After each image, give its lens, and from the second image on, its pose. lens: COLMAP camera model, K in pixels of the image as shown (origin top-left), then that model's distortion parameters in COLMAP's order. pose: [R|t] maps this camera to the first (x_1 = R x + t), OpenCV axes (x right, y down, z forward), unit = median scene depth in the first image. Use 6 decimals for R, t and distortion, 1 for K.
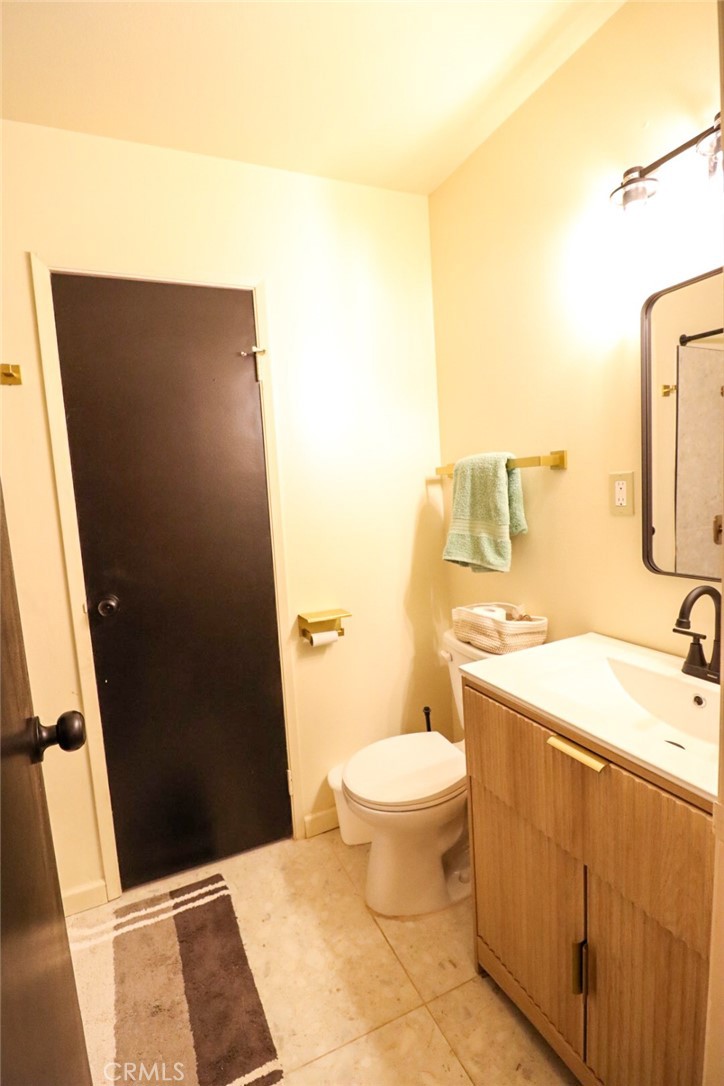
lens RADIAL K [[504.3, 0, 360.2], [0, 504.3, 544.7], [0, 0, 1]] dist [-0.001417, -0.012021]
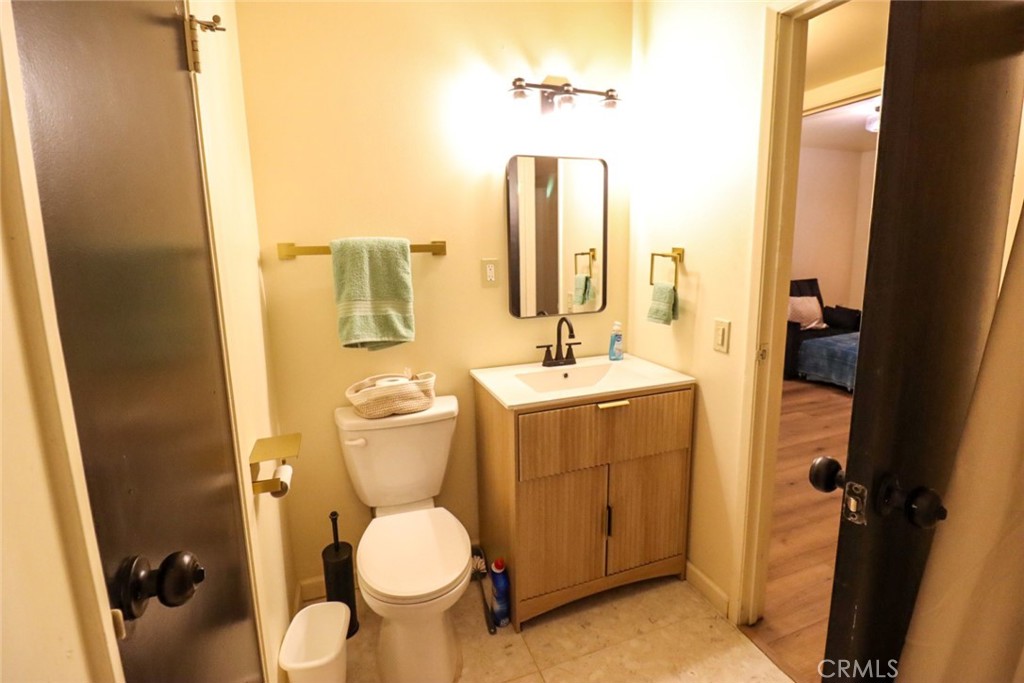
lens RADIAL K [[475.5, 0, 506.7], [0, 475.5, 324.9], [0, 0, 1]] dist [-0.001417, -0.012021]
pose [[0.078785, -0.097005, 0.992161, -0.894947], [0.126618, 0.988168, 0.086561, -0.059166], [-0.988818, 0.118806, 0.090135, 0.785955]]
